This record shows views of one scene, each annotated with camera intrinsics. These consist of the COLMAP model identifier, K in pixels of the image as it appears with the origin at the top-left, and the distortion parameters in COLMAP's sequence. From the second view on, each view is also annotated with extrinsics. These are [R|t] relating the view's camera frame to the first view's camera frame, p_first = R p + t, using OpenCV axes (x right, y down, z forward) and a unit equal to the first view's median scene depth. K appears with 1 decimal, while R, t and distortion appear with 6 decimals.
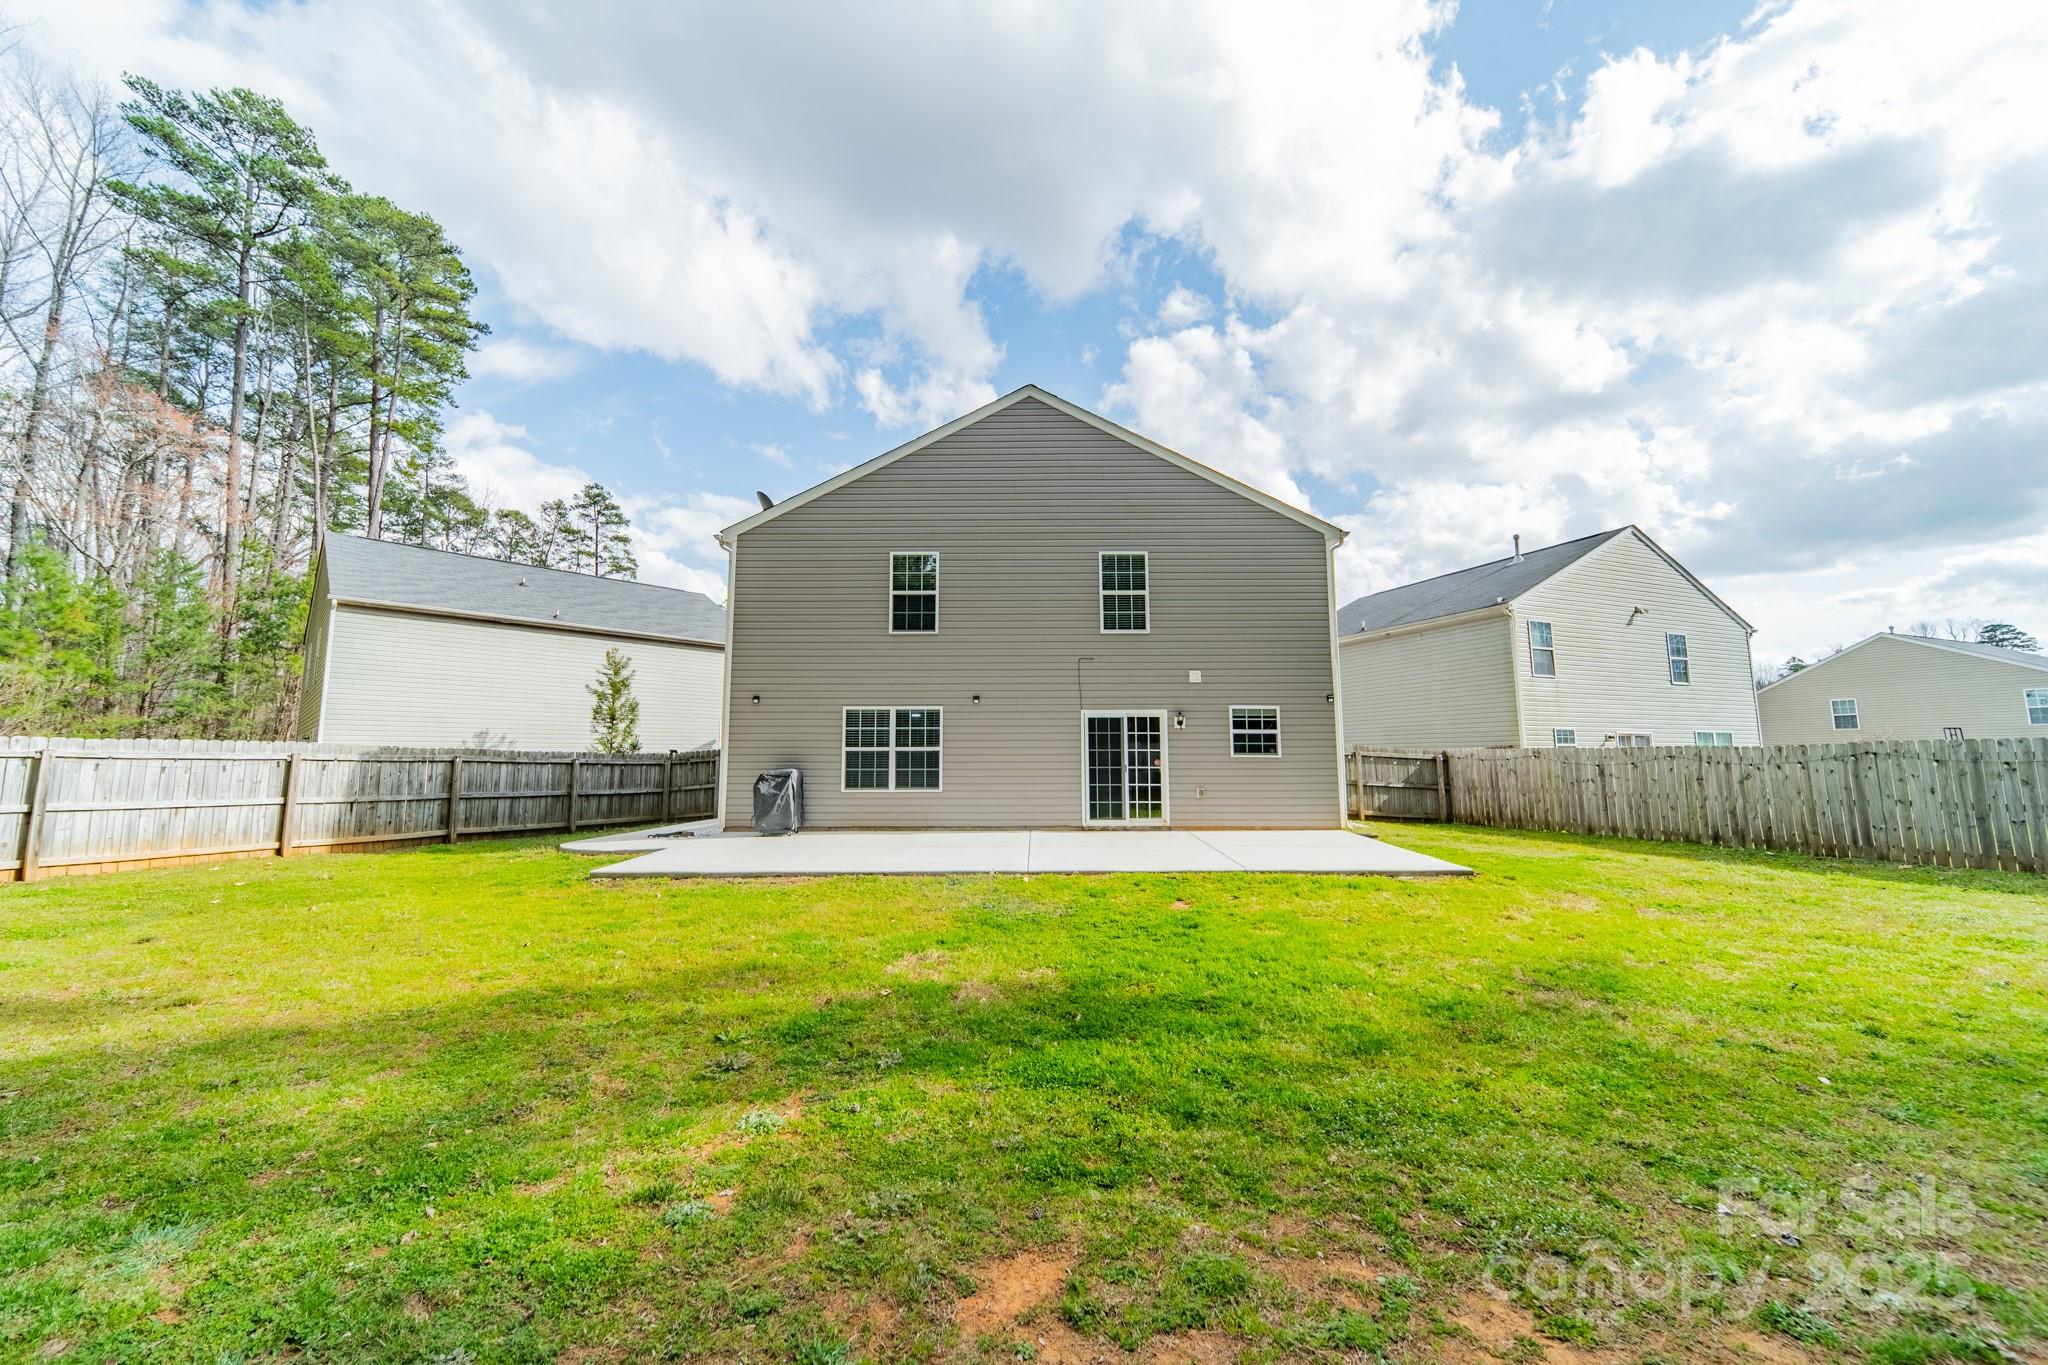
lens RADIAL K [[711.7, 0, 1024.0], [0, 711.7, 682.5], [0, 0, 1]] dist [0.003521, -0.000016]
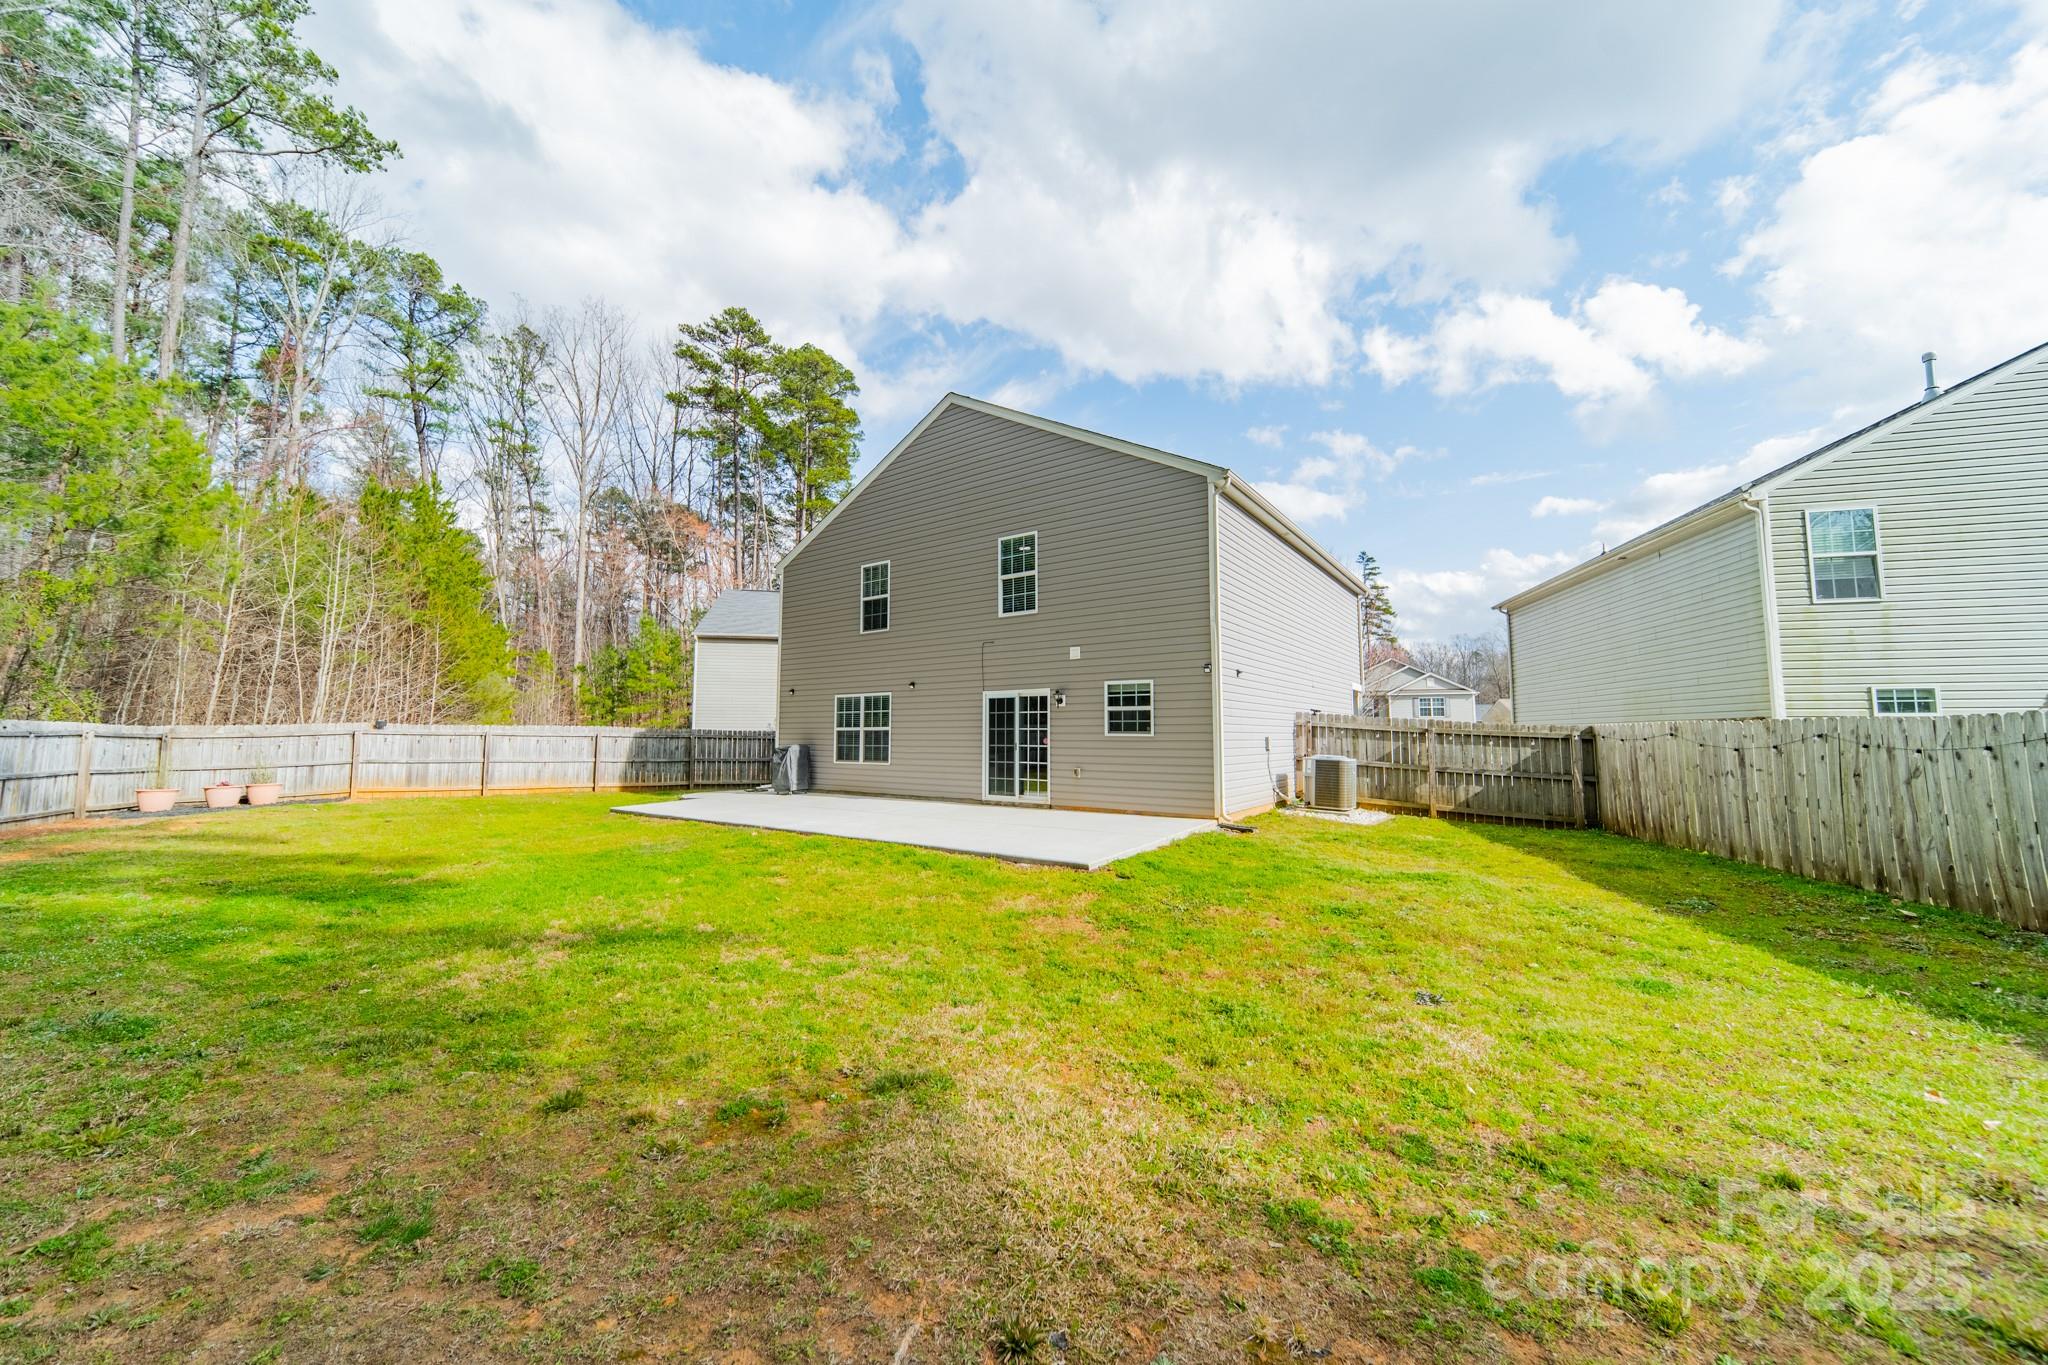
lens RADIAL K [[702.6, 0, 1024.0], [0, 702.6, 682.5], [0, 0, 1]] dist [-0.000650, -0.000069]
pose [[0.823391, -0.041514, -0.565954, 0.726592], [0.059650, 0.998127, 0.013569, 0.014628], [0.564331, -0.044932, 0.824325, 0.169125]]
